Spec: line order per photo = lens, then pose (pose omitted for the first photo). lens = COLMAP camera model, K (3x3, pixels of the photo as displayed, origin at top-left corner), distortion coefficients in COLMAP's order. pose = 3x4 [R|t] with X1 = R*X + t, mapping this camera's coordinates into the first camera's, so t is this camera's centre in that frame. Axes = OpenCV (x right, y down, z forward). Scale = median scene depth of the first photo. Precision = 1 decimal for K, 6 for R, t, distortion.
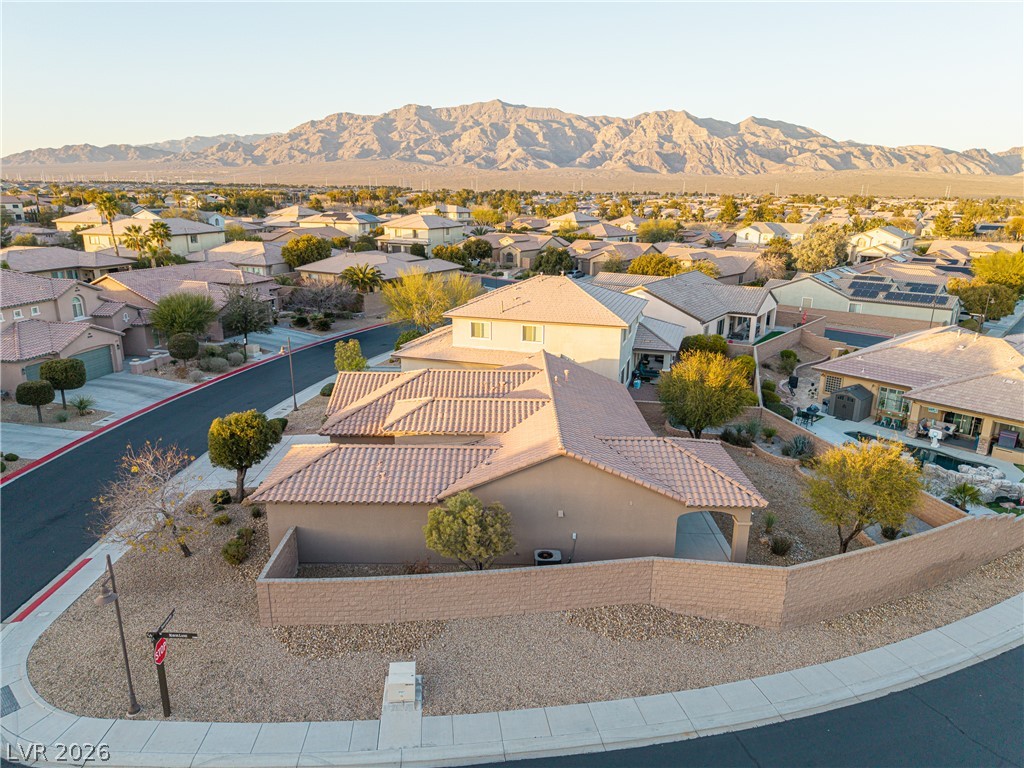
lens RADIAL K [[687.7, 0, 509.6], [0, 687.7, 383.1], [0, 0, 1]] dist [0.012252, -0.007332]
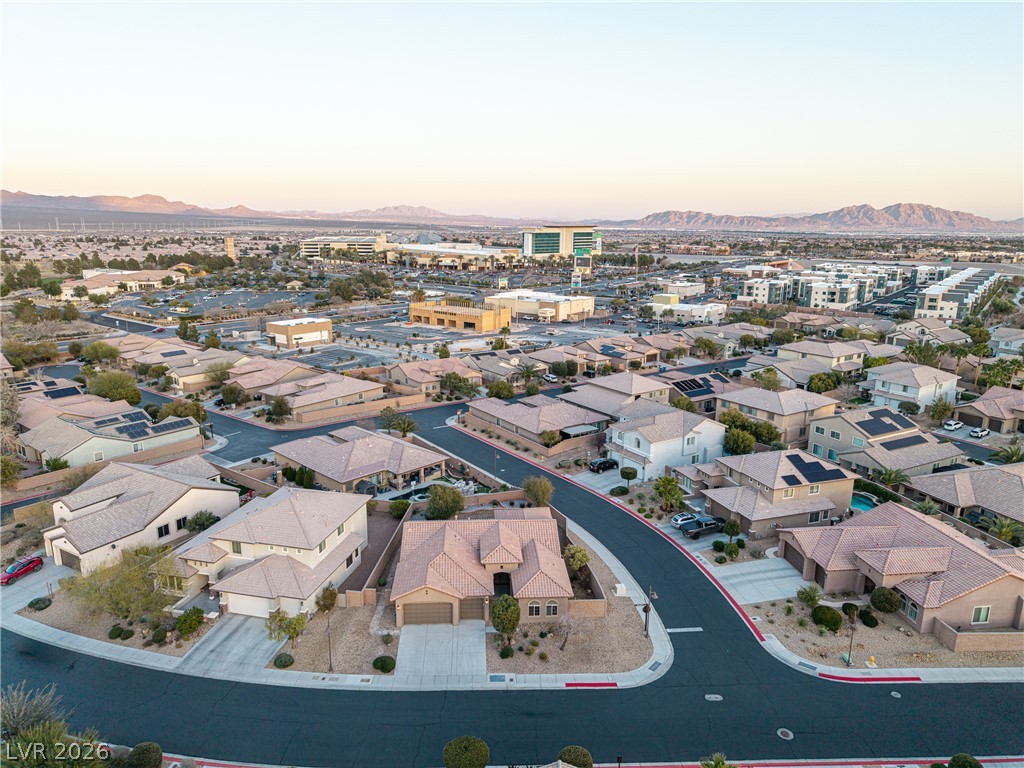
lens RADIAL K [[682.6, 0, 512.0], [0, 682.6, 384.0], [0, 0, 1]] dist [0.023525, -0.024192]
pose [[-0.064535, -0.241601, 0.968227, -1.981710], [0.261971, 0.932118, 0.250052, -0.935732], [-0.962915, 0.269785, 0.003138, 0.783680]]
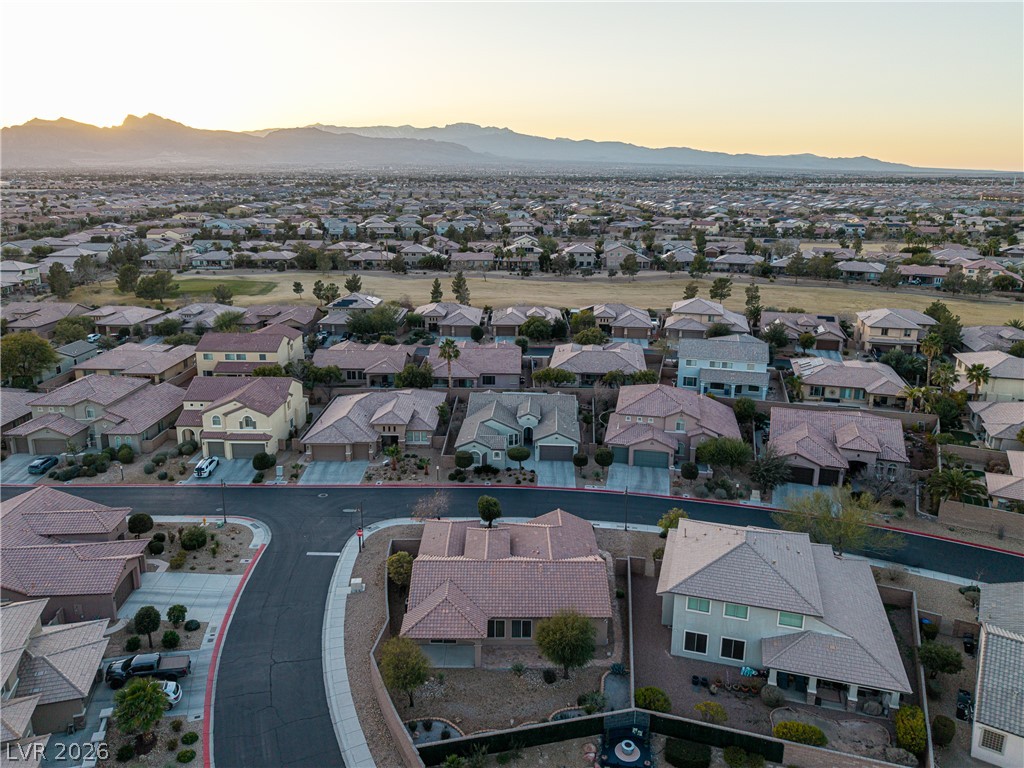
lens RADIAL K [[739.5, 0, 511.2], [0, 739.5, 364.3], [0, 0, 1]] dist [0.094546, -0.216708]
pose [[0.010746, 0.239384, -0.970866, 1.809950], [-0.280098, 0.932773, 0.226891, -0.906631], [0.959911, 0.269499, 0.077074, 0.727841]]
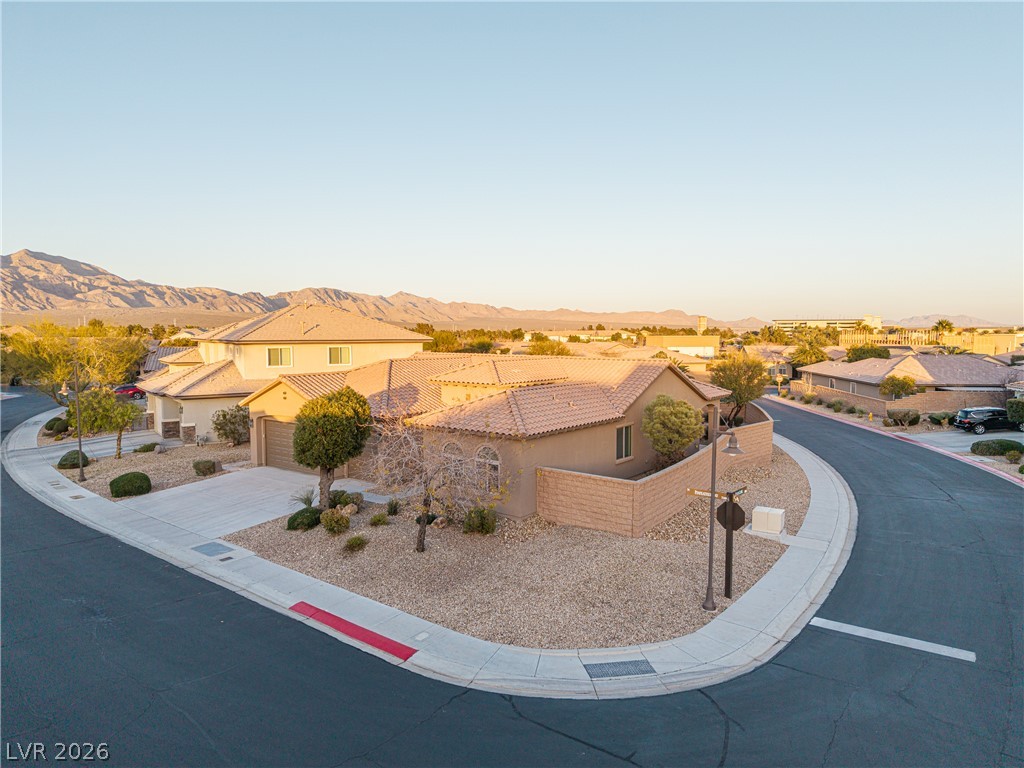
lens RADIAL K [[682.6, 0, 512.0], [0, 682.6, 384.0], [0, 0, 1]] dist [0.023525, -0.024192]
pose [[0.596305, -0.072577, 0.799471, -0.835560], [0.222350, 0.971873, -0.077617, 0.132425], [-0.771350, 0.224045, 0.595670, 0.381492]]
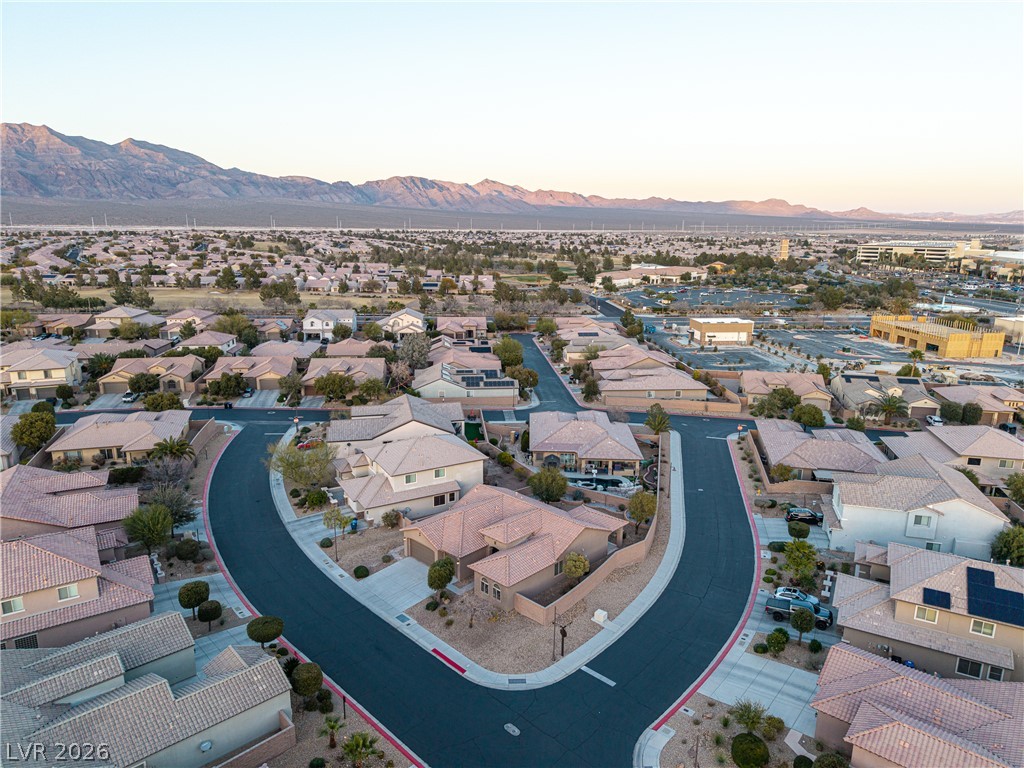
lens RADIAL K [[682.6, 0, 512.0], [0, 682.6, 384.0], [0, 0, 1]] dist [0.023525, -0.024192]
pose [[0.691184, -0.173874, 0.701451, -1.528031], [0.194373, 0.979586, 0.051289, -0.519042], [-0.696049, 0.100893, 0.710870, -0.639281]]
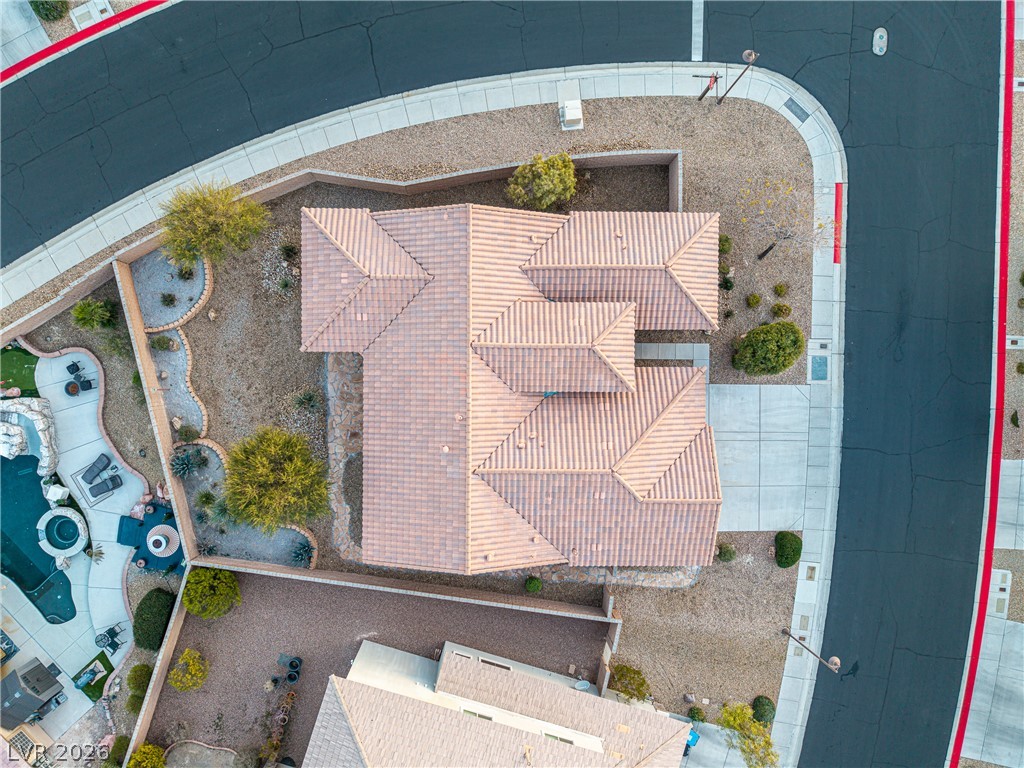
lens RADIAL K [[687.7, 0, 509.6], [0, 687.7, 383.1], [0, 0, 1]] dist [0.012252, -0.007332]
pose [[-0.999202, -0.000280, -0.039945, 0.041449], [-0.038212, -0.284713, 0.957851, -0.869994], [-0.011641, 0.958613, 0.284476, 0.738734]]
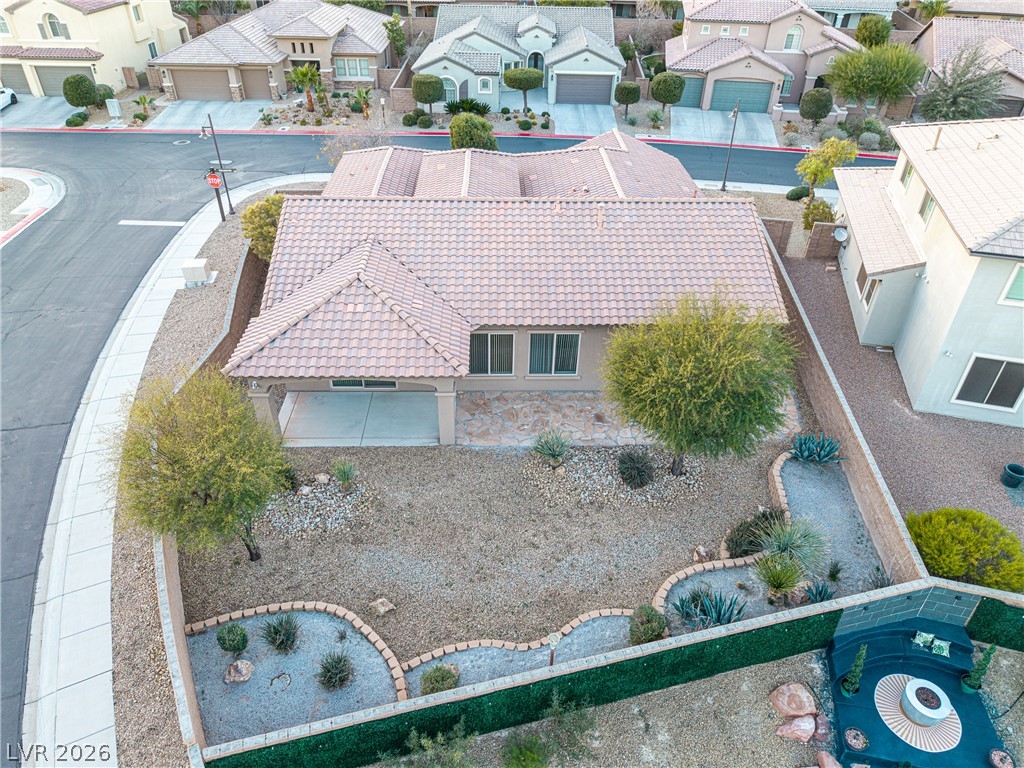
lens RADIAL K [[687.7, 0, 509.6], [0, 687.7, 383.1], [0, 0, 1]] dist [0.012252, -0.007332]
pose [[0.028559, 0.569072, -0.821792, 0.768288], [-0.287275, 0.792117, 0.538539, -0.227078], [0.957422, 0.220700, 0.186102, 0.904318]]
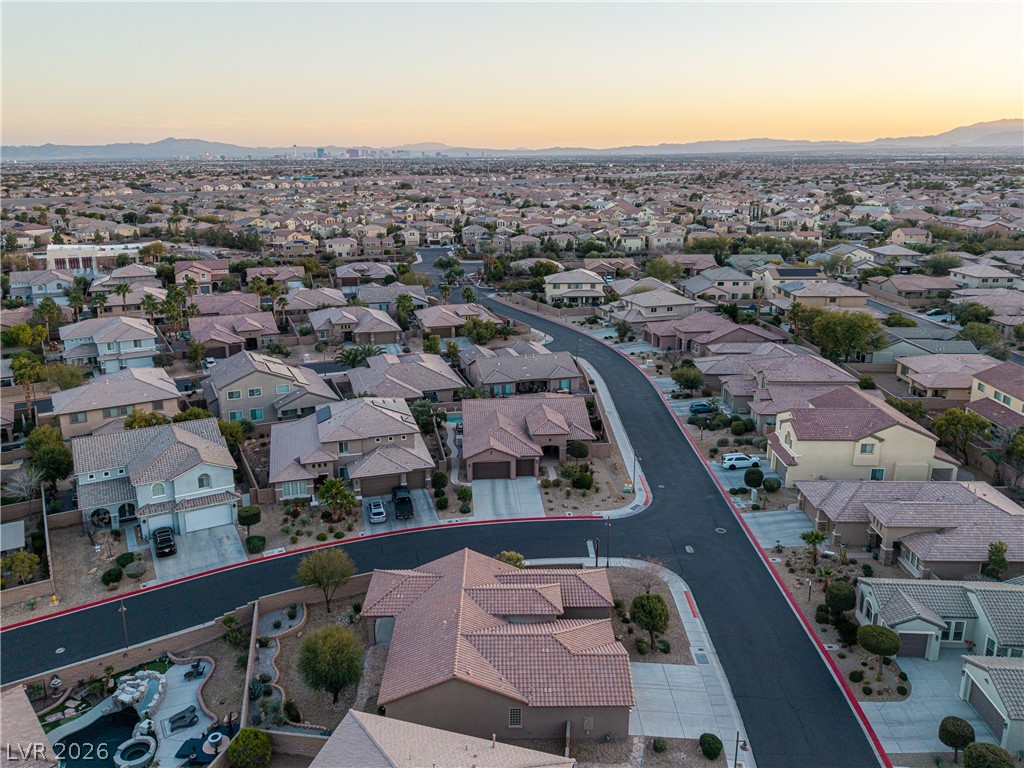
lens RADIAL K [[765.3, 0, 497.8], [0, 765.3, 381.7], [0, 0, 1]] dist [-0.000676, -0.005111]
pose [[-0.999975, -0.006907, 0.001610, -0.021452], [-0.004981, 0.845577, 0.533830, -1.317271], [-0.005049, 0.533808, -0.845590, 2.182103]]
